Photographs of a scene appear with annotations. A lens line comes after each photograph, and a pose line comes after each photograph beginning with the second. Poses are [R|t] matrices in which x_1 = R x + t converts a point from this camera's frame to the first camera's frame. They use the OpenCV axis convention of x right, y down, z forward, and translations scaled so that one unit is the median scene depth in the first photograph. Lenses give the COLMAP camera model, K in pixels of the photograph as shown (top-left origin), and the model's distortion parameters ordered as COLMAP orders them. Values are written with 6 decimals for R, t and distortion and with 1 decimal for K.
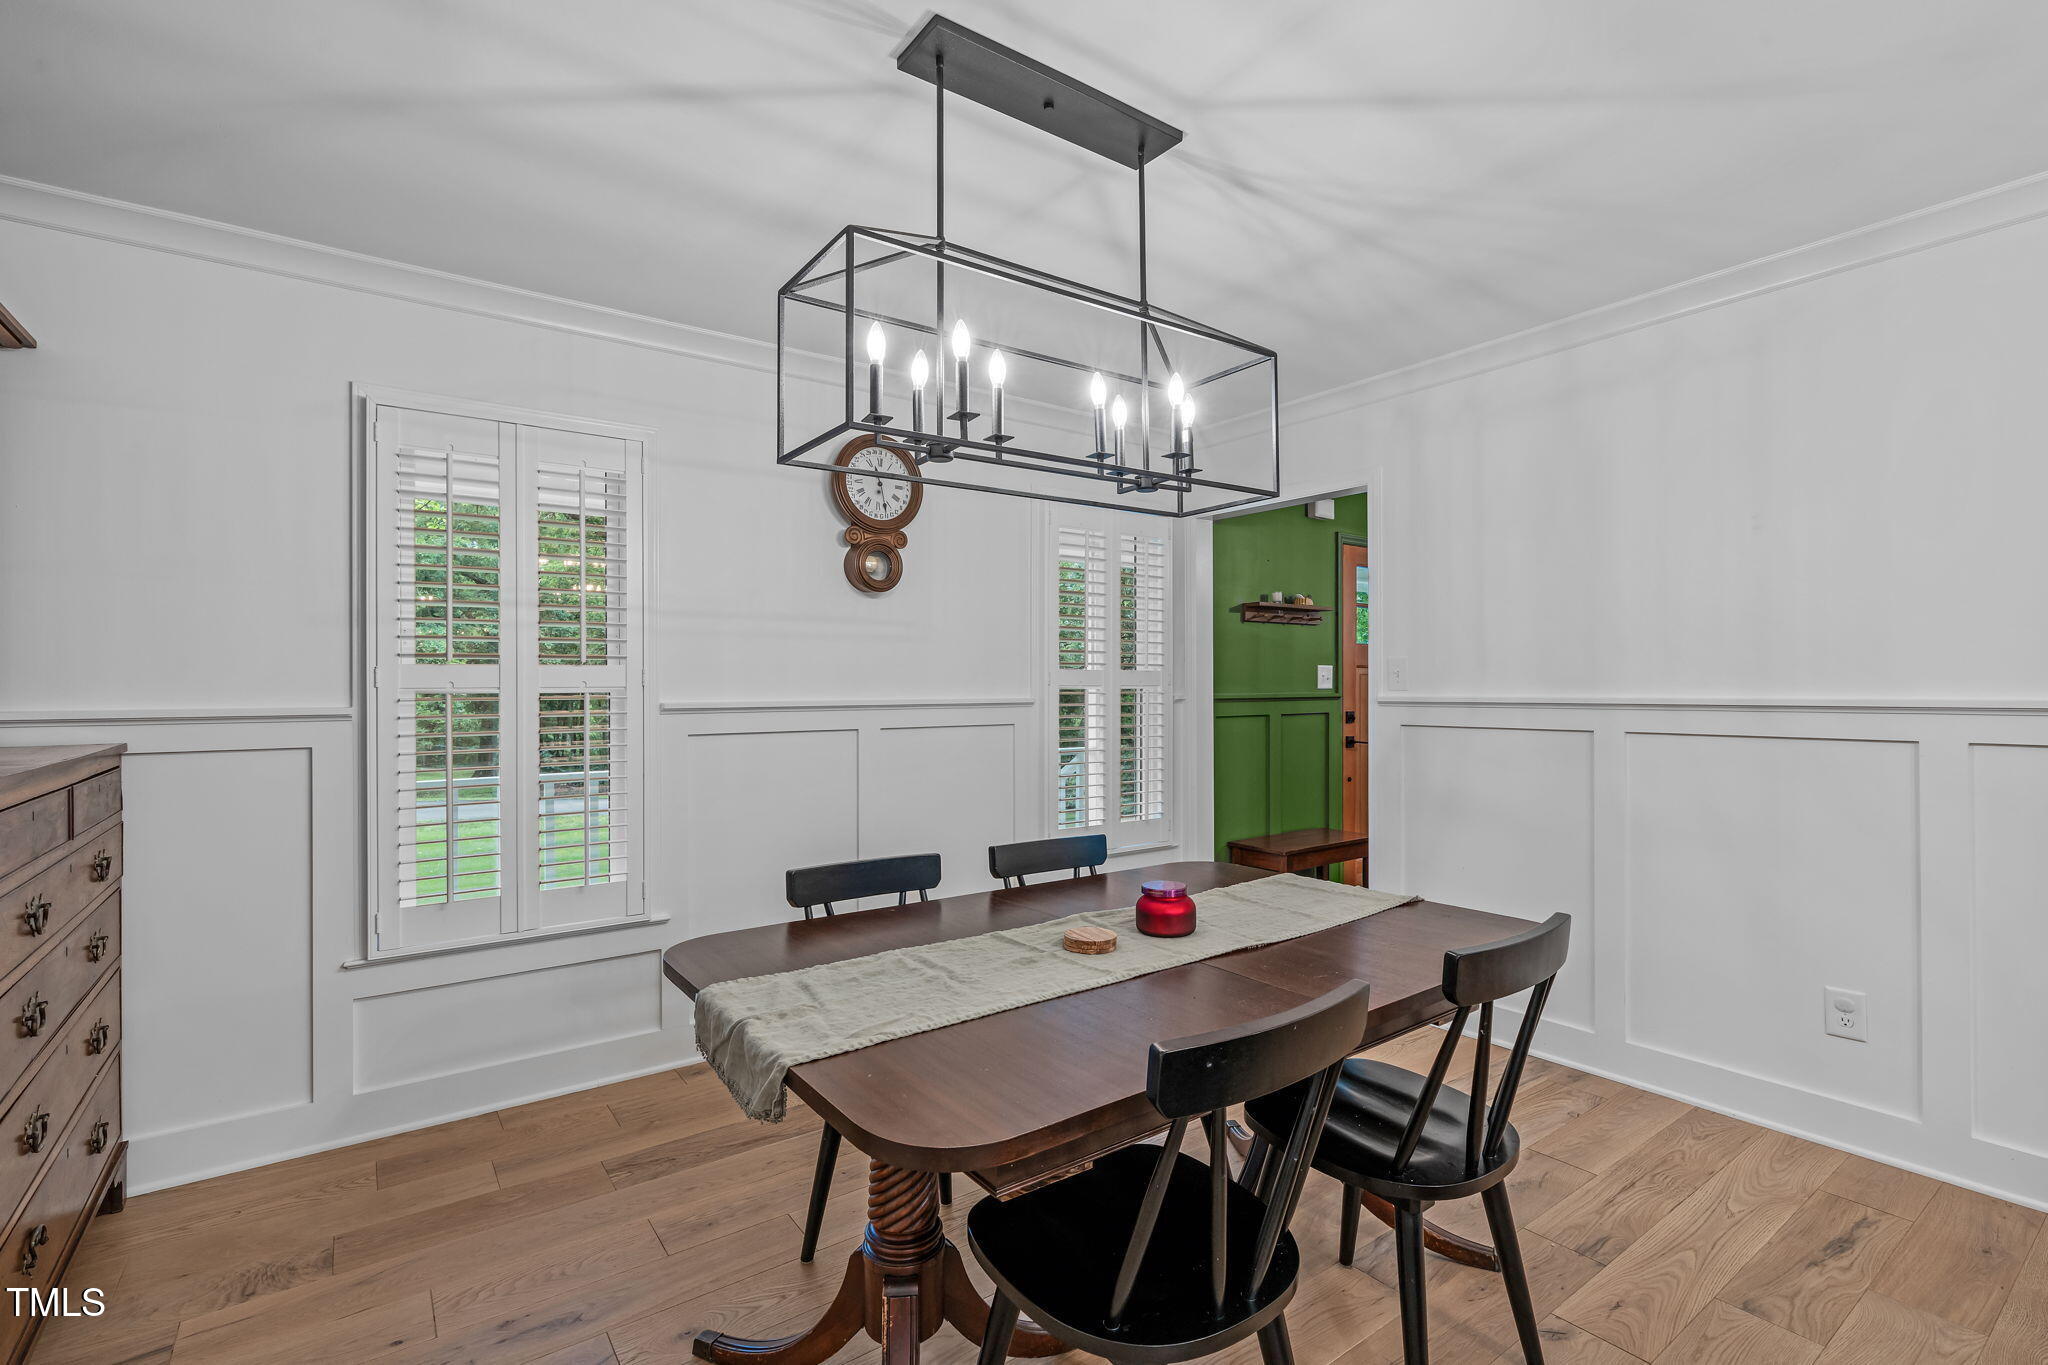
lens RADIAL K [[927.4, 0, 1039.9], [0, 927.4, 678.4], [0, 0, 1]] dist [0.004659, 0.001744]
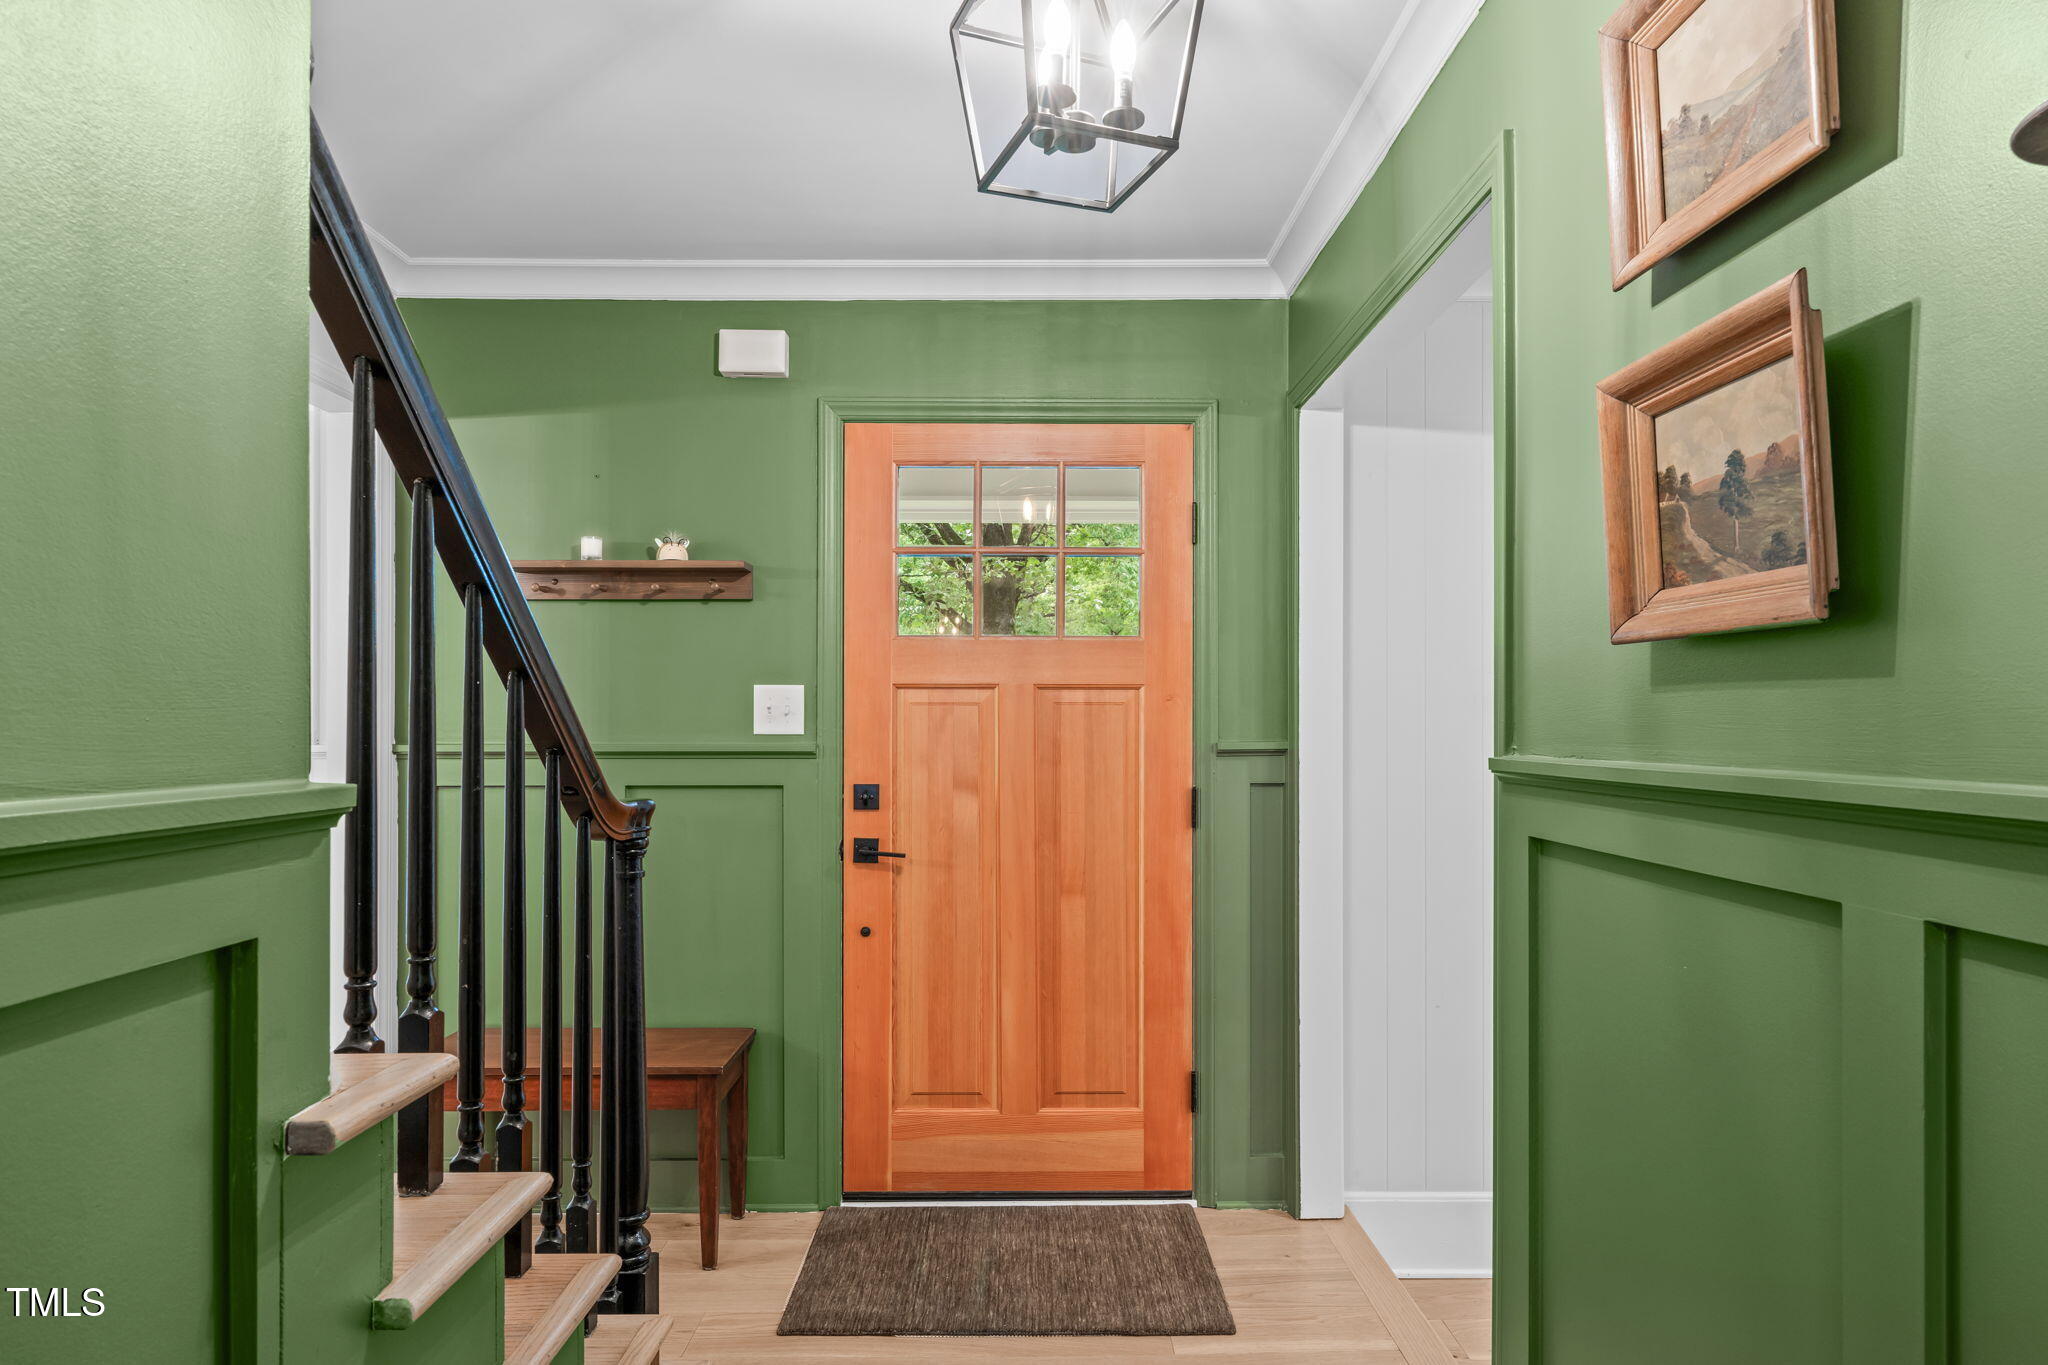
lens RADIAL K [[927.4, 0, 1022.5], [0, 927.4, 696.0], [0, 0, 1]] dist [0.004659, 0.001744]
pose [[0.806634, -0.005194, -0.591028, 0.682677], [0.003683, 0.999986, -0.003761, -0.006319], [0.591039, 0.000857, 0.806642, 0.688205]]
